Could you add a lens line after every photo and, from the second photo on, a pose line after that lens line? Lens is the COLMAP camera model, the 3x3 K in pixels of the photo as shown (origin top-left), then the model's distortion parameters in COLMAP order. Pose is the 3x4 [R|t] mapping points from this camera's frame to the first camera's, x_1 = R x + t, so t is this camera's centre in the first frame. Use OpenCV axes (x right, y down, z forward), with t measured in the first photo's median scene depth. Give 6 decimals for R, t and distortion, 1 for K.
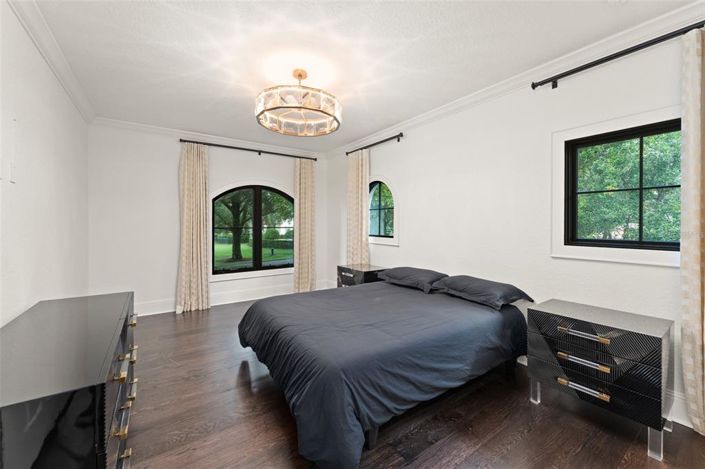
lens RADIAL K [[279.8, 0, 350.0], [0, 279.8, 233.3], [0, 0, 1]] dist [0.004474, 0.000506]
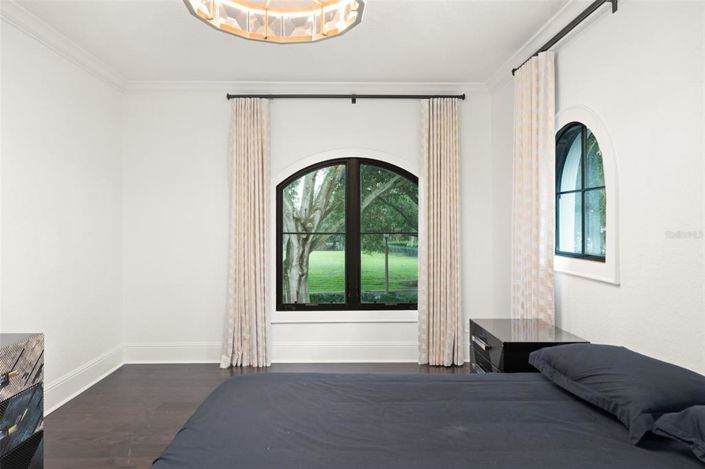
lens RADIAL K [[465.1, 0, 353.0], [0, 465.1, 229.2], [0, 0, 1]] dist [-0.006487, 0.003185]
pose [[0.838873, 0.000439, -0.544326, 0.197192], [-0.016265, 0.999573, -0.024260, -0.006983], [0.544084, 0.029205, 0.838523, 0.253670]]
